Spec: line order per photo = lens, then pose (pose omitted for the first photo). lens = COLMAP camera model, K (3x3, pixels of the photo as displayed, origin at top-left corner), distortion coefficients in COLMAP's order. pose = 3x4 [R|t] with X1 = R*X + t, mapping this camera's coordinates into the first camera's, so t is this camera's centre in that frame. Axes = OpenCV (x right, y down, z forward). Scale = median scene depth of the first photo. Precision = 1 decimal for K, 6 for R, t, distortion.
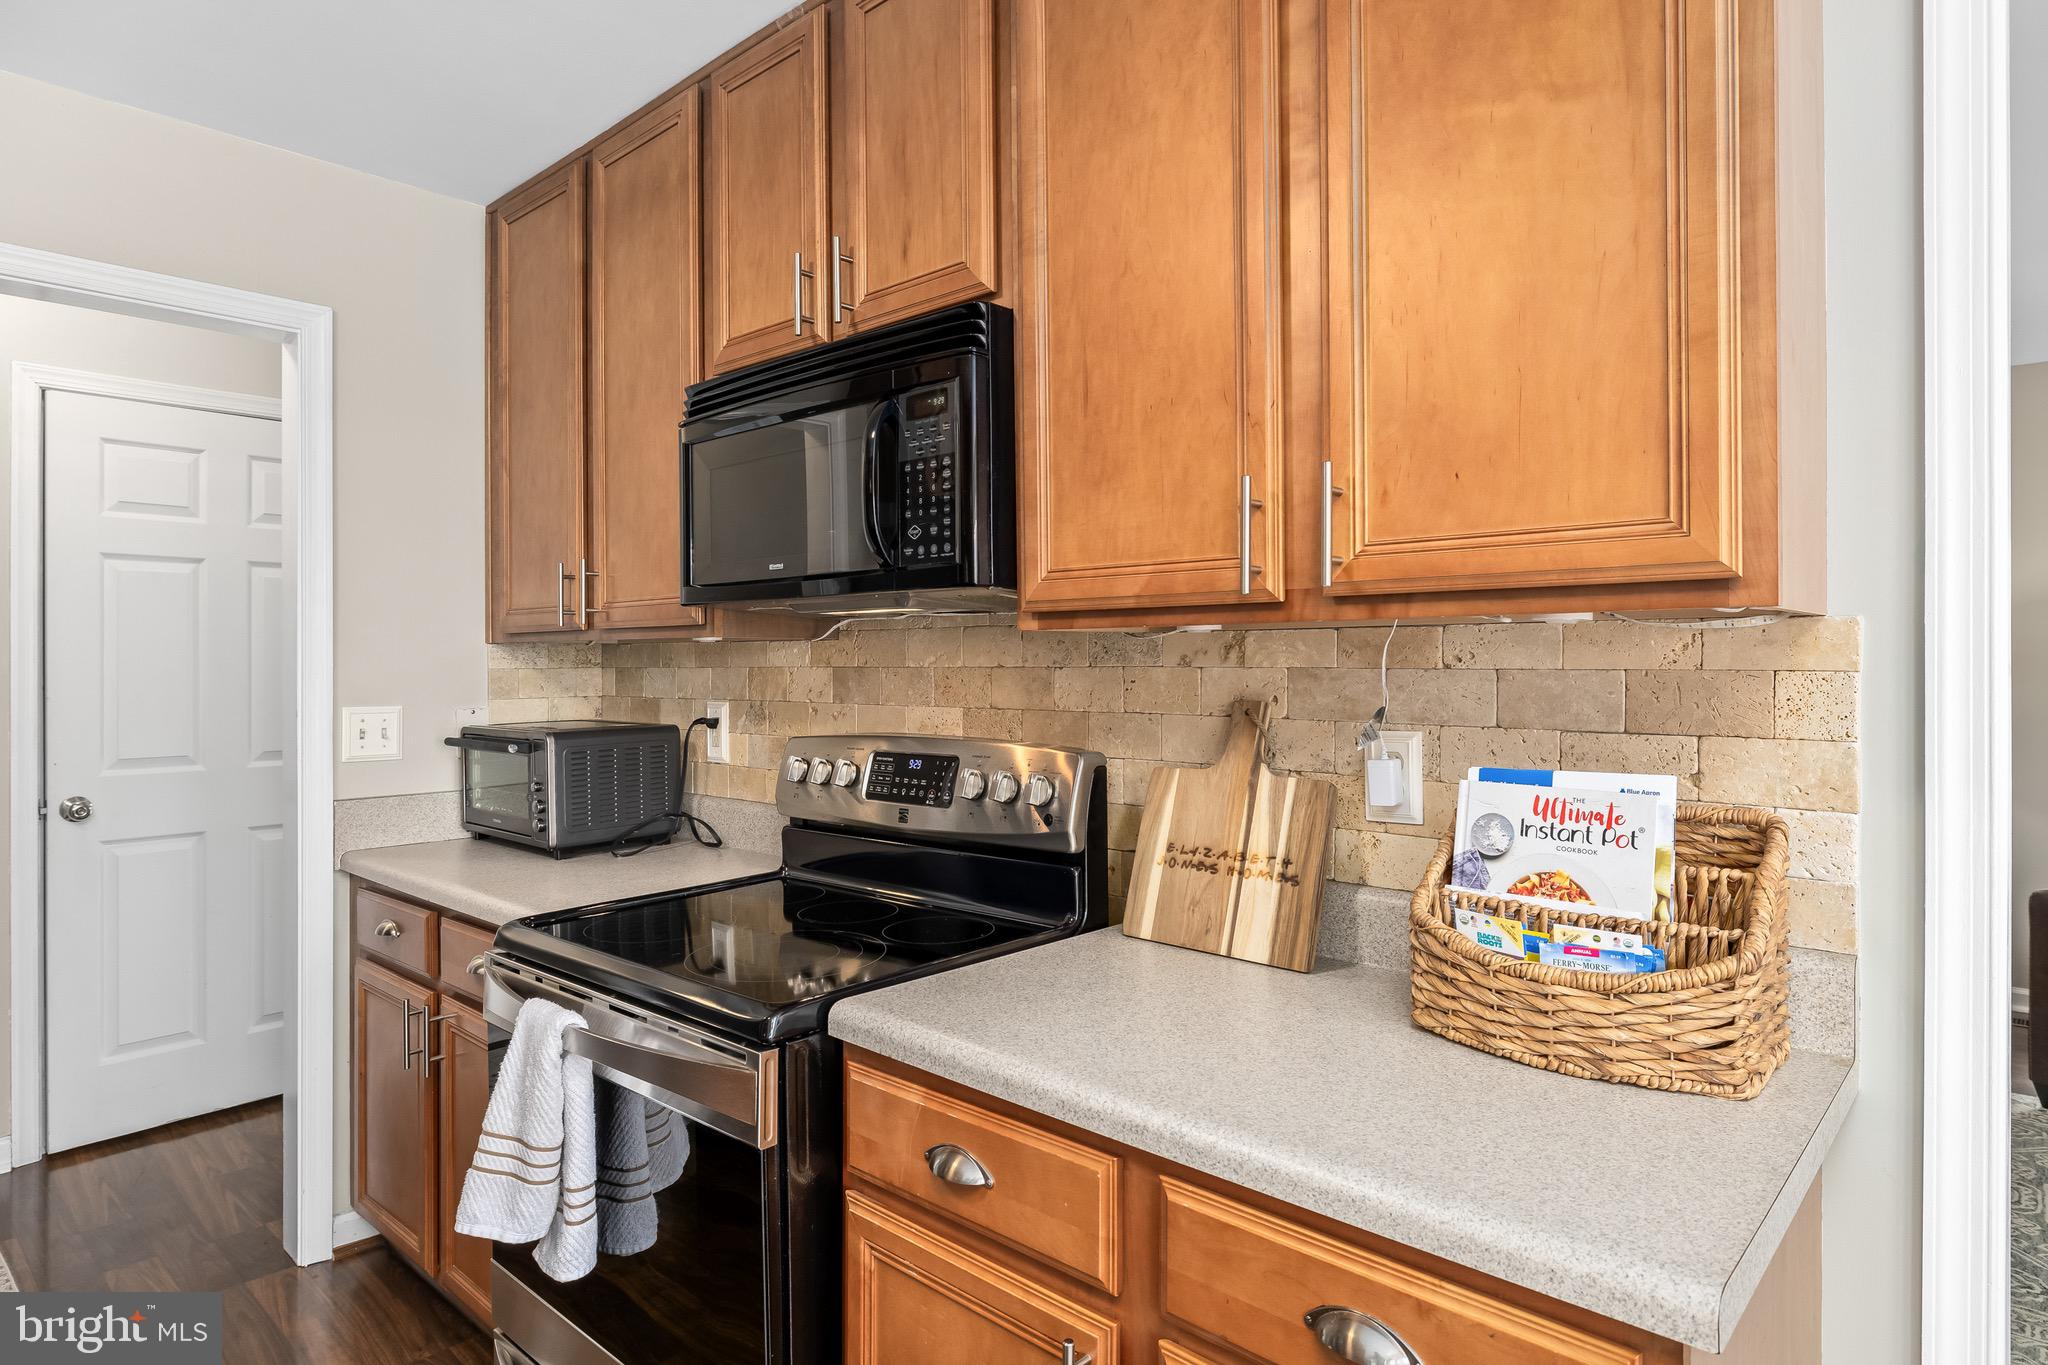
lens RADIAL K [[1181.7, 0, 988.3], [0, 1181.7, 656.7], [0, 0, 1]] dist [-0.003748, 0.000333]
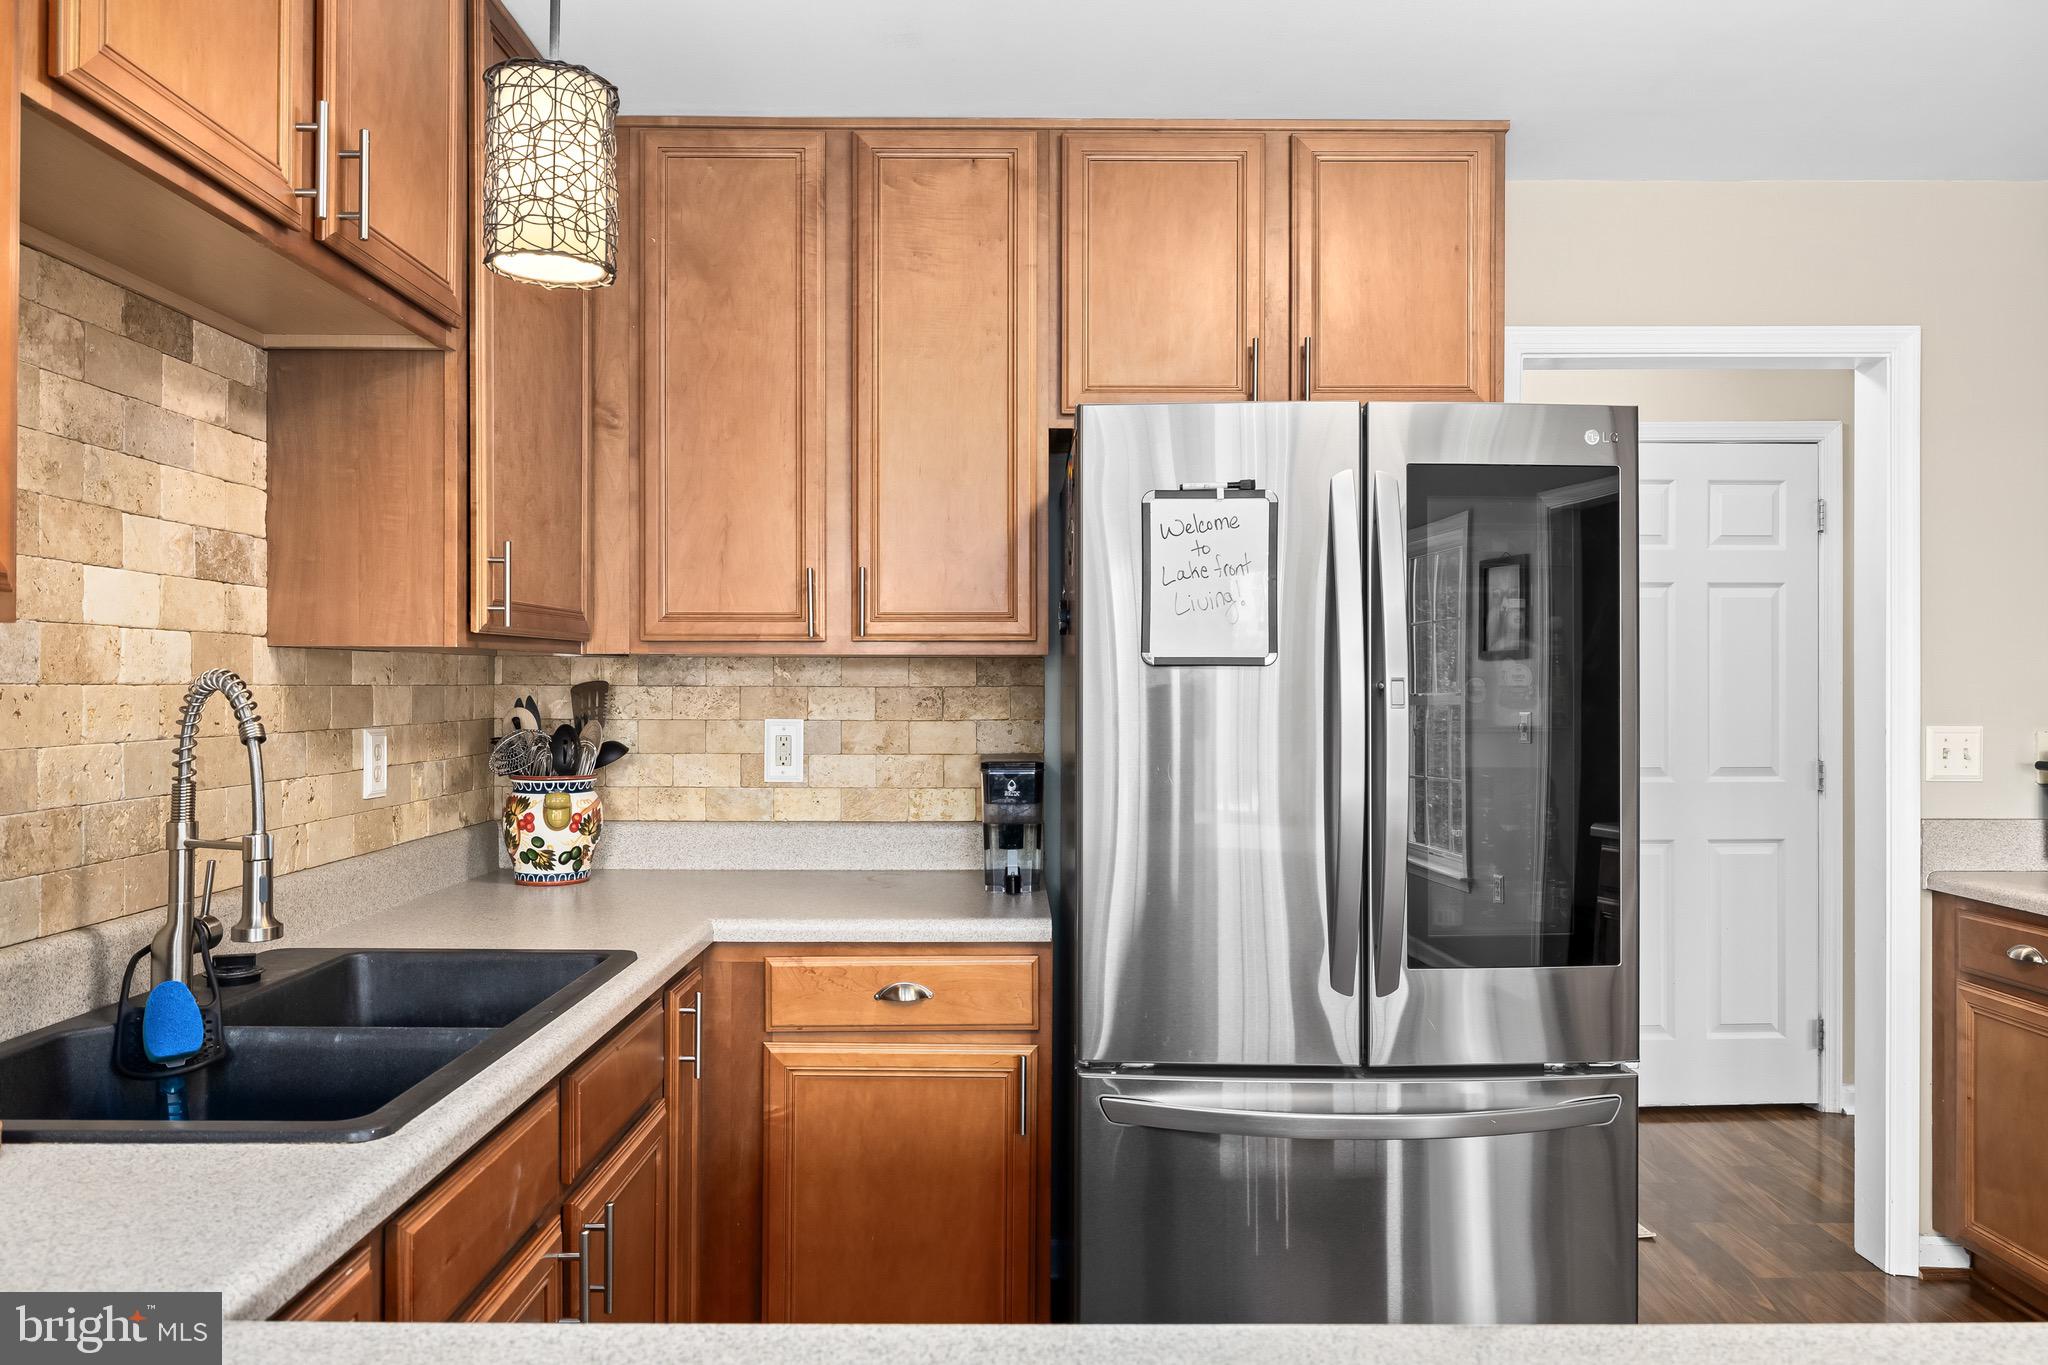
lens RADIAL K [[1332.2, 0, 1019.1], [0, 1332.2, 676.4], [0, 0, 1]] dist [0.000098, -0.006692]
pose [[0.692346, 0.000126, -0.721566, -0.420730], [0.000123, 1.000000, 0.000293, 0.001218], [0.721566, -0.000291, 0.692345, -0.510912]]
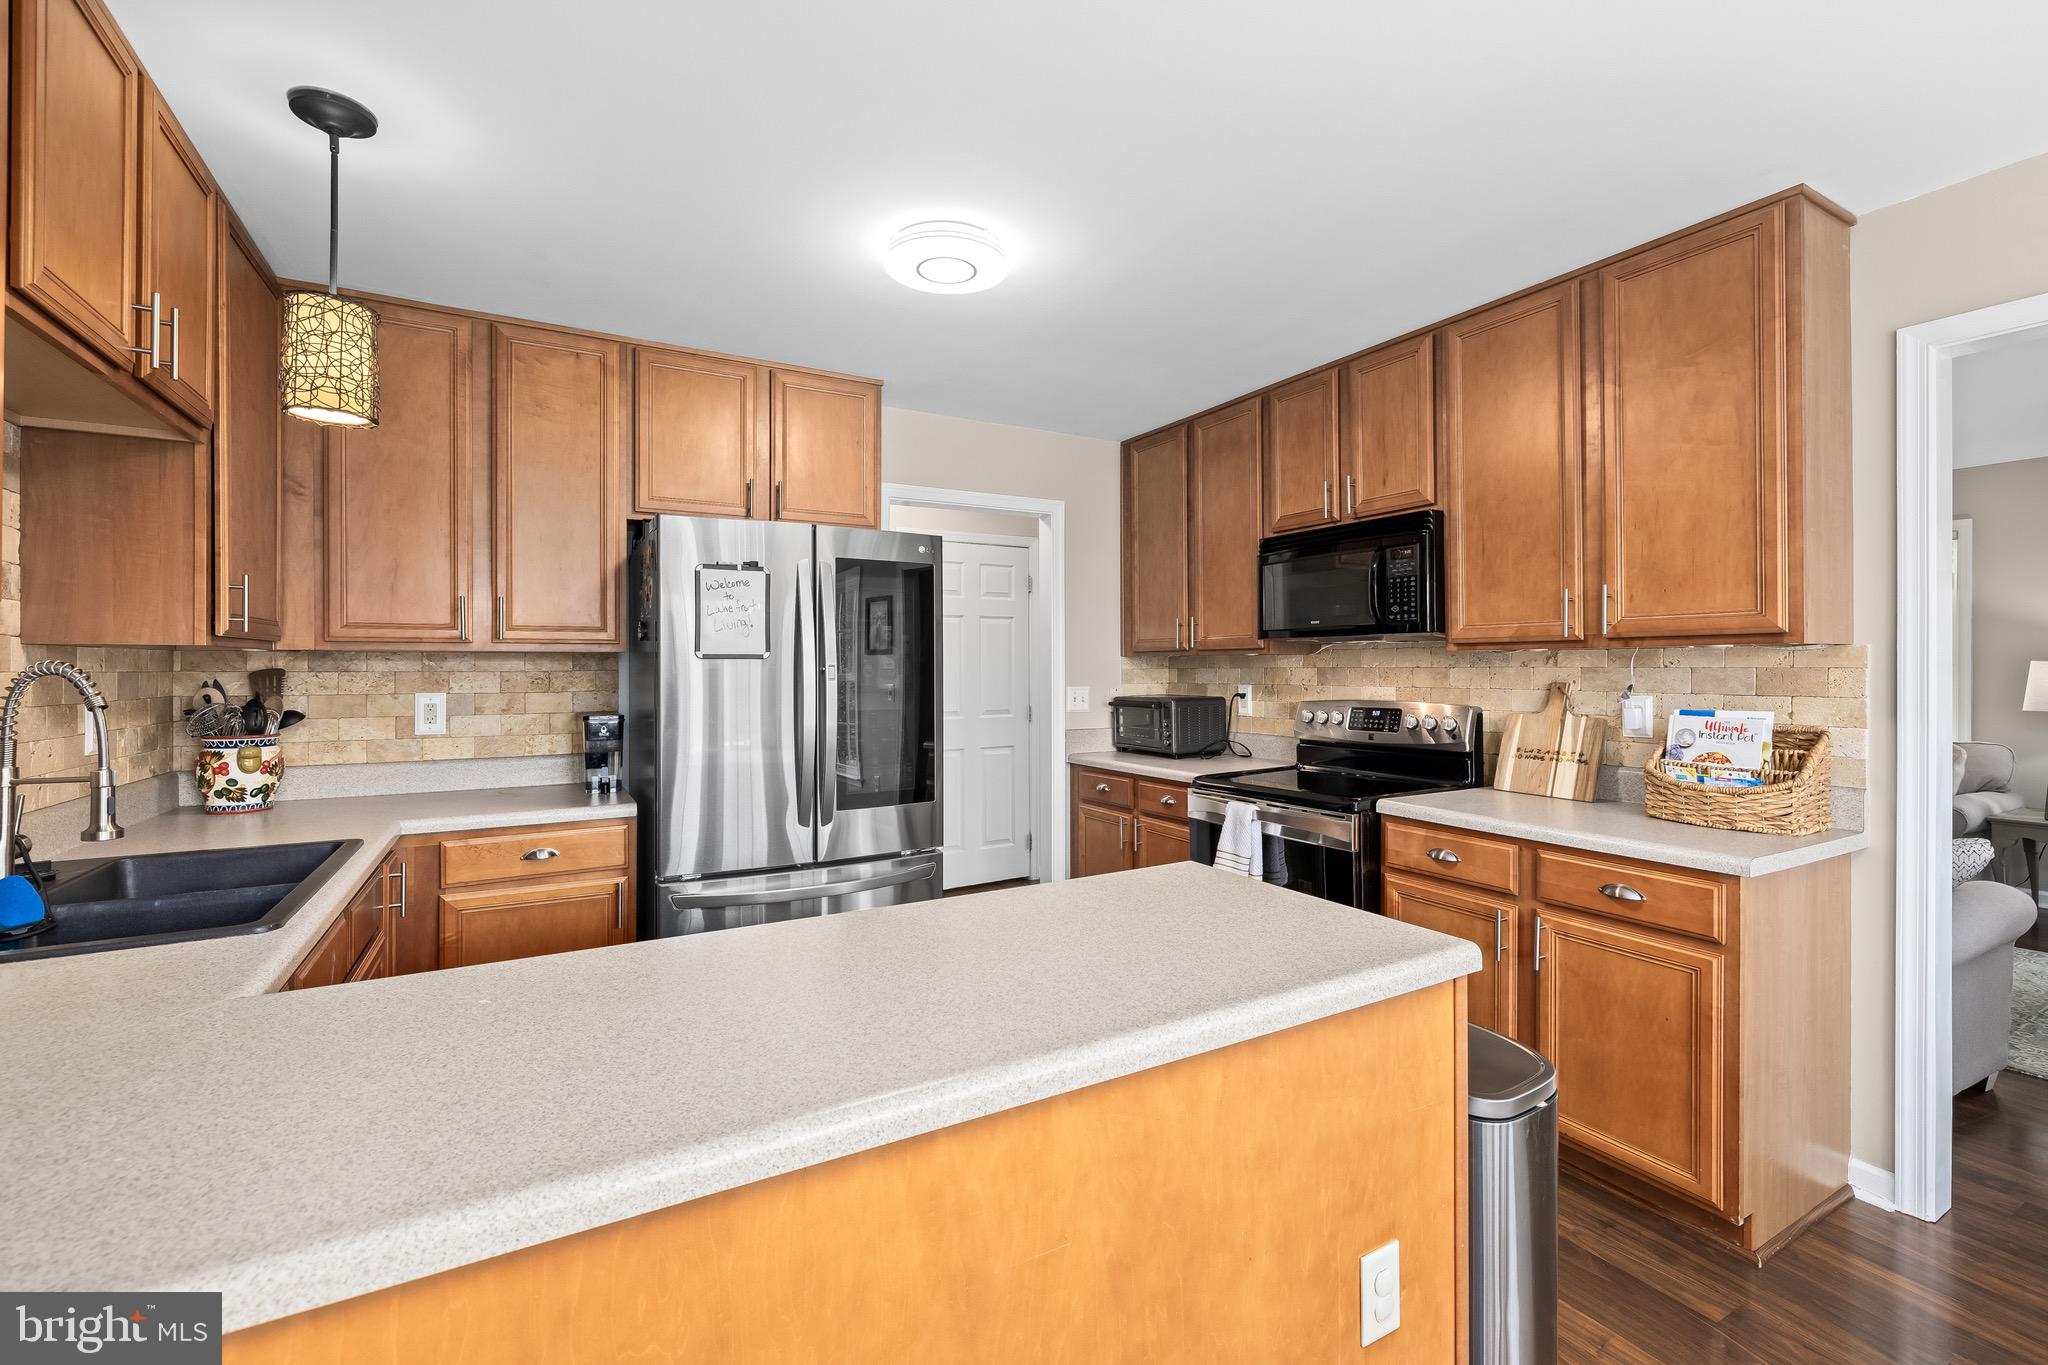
lens RADIAL K [[870.0, 0, 1017.4], [0, 870.0, 664.2], [0, 0, 1]] dist [0.002734, 0.000176]
pose [[0.955995, -0.001106, -0.293380, -0.268458], [0.001512, 0.999998, 0.001157, 0.000098], [0.293379, -0.001549, 0.955995, -0.838696]]
